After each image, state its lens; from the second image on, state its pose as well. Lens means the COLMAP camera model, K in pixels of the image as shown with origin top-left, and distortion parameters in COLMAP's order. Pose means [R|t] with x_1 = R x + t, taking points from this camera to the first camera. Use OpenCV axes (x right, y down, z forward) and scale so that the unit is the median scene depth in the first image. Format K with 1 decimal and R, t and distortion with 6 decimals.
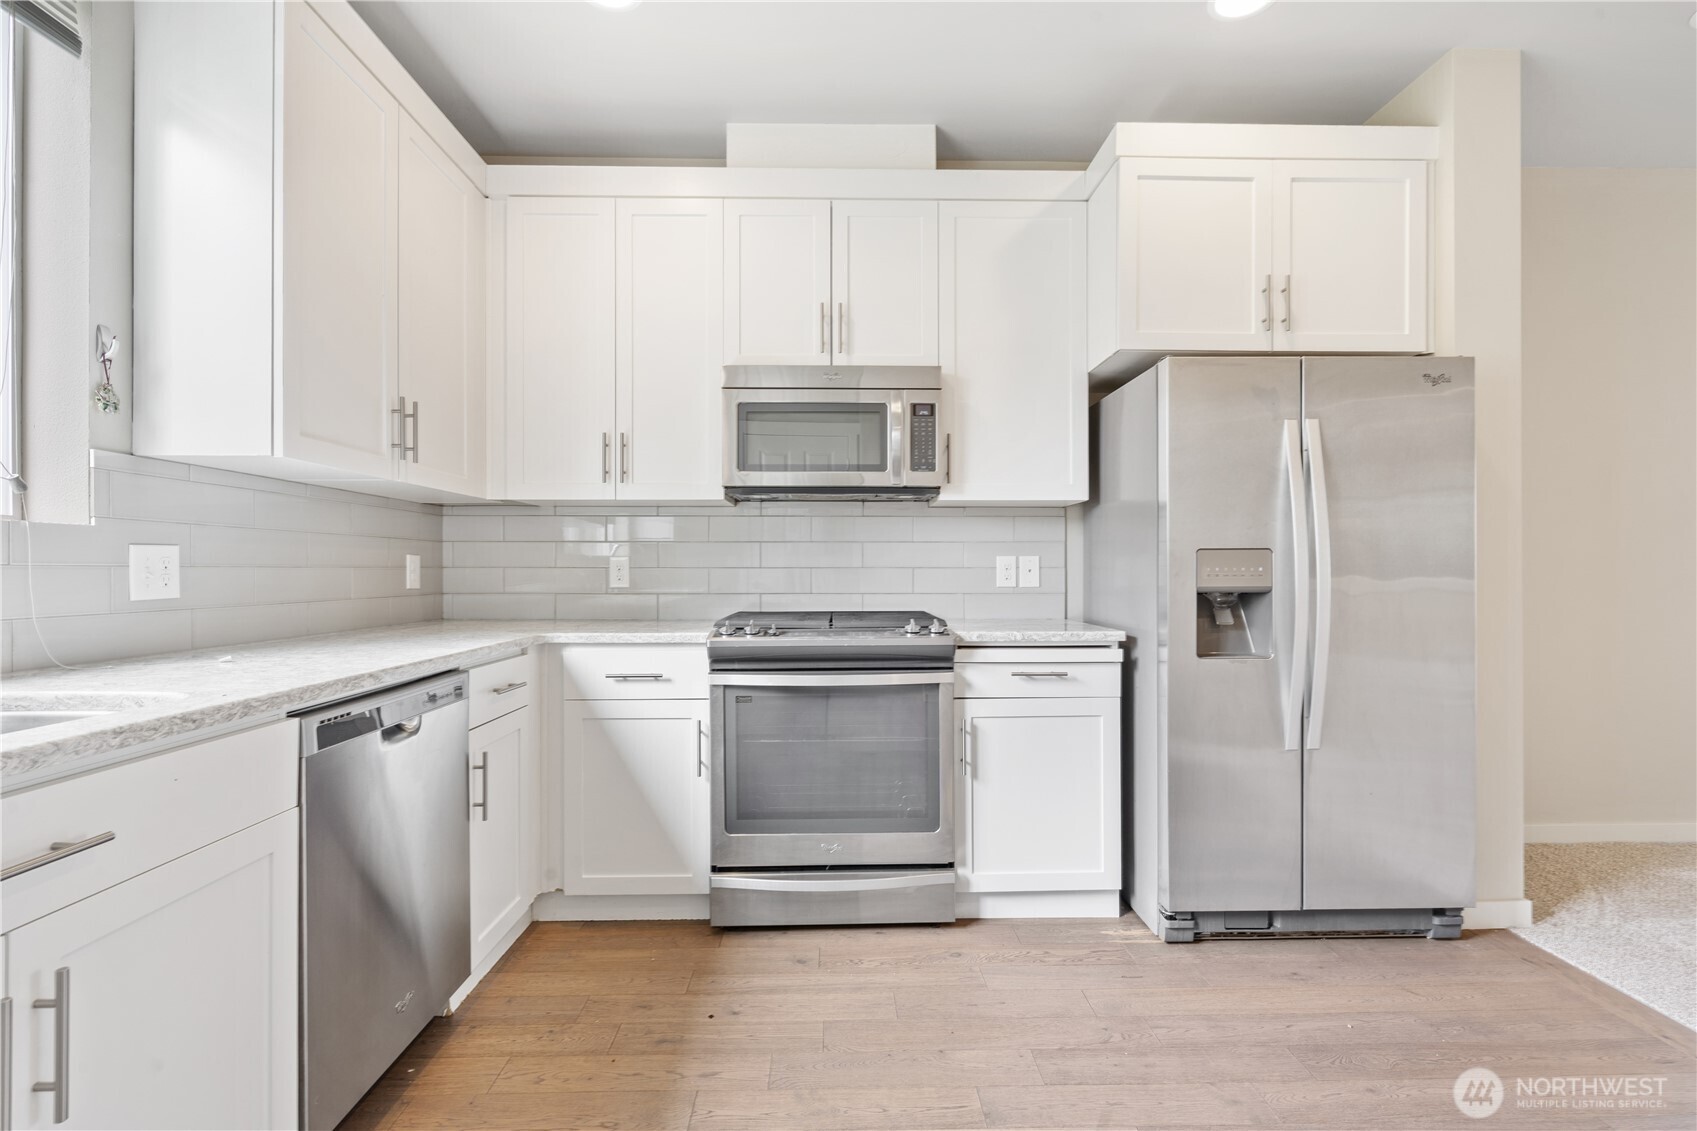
lens RADIAL K [[765.9, 0, 854.3], [0, 765.9, 572.3], [0, 0, 1]] dist [-0.003323, 0.000480]
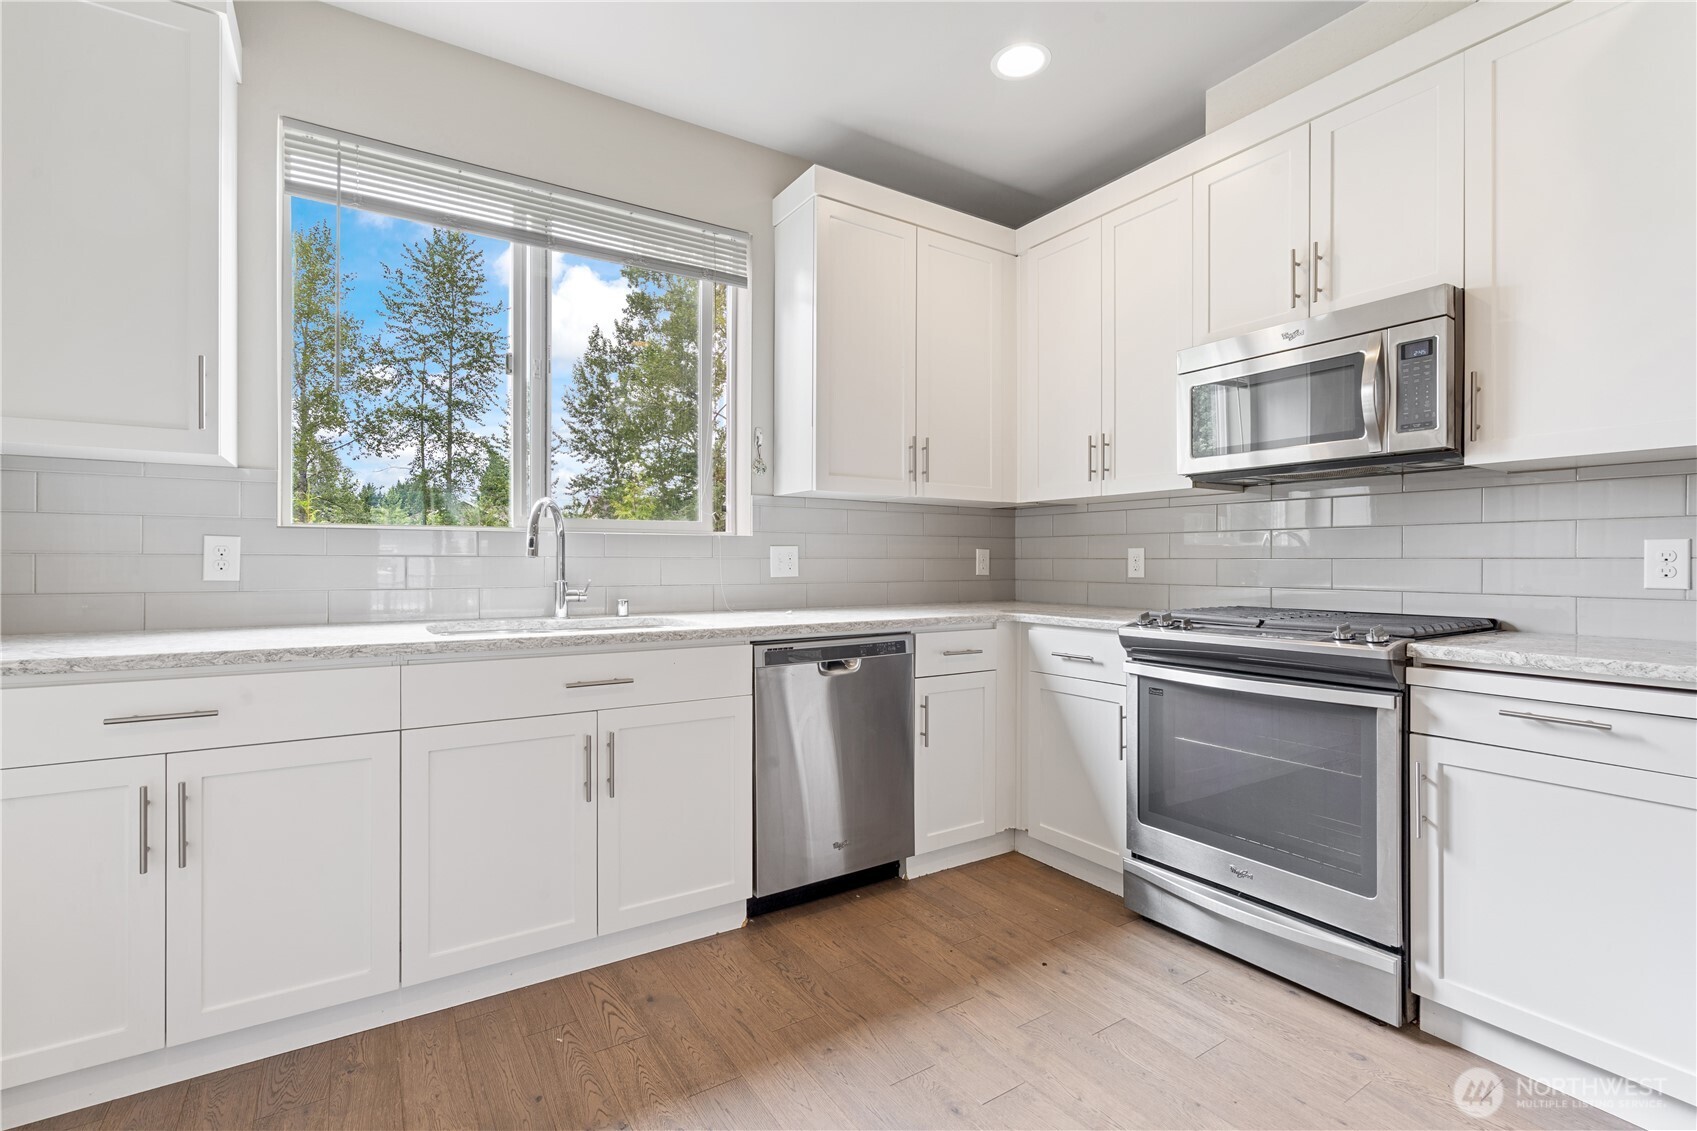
lens RADIAL K [[765.9, 0, 854.3], [0, 765.9, 572.3], [0, 0, 1]] dist [-0.003323, 0.000480]
pose [[0.534610, 0.014175, -0.844980, 0.473374], [-0.004946, 0.999895, 0.013644, 0.000052], [0.845084, -0.003115, 0.534624, 0.141546]]
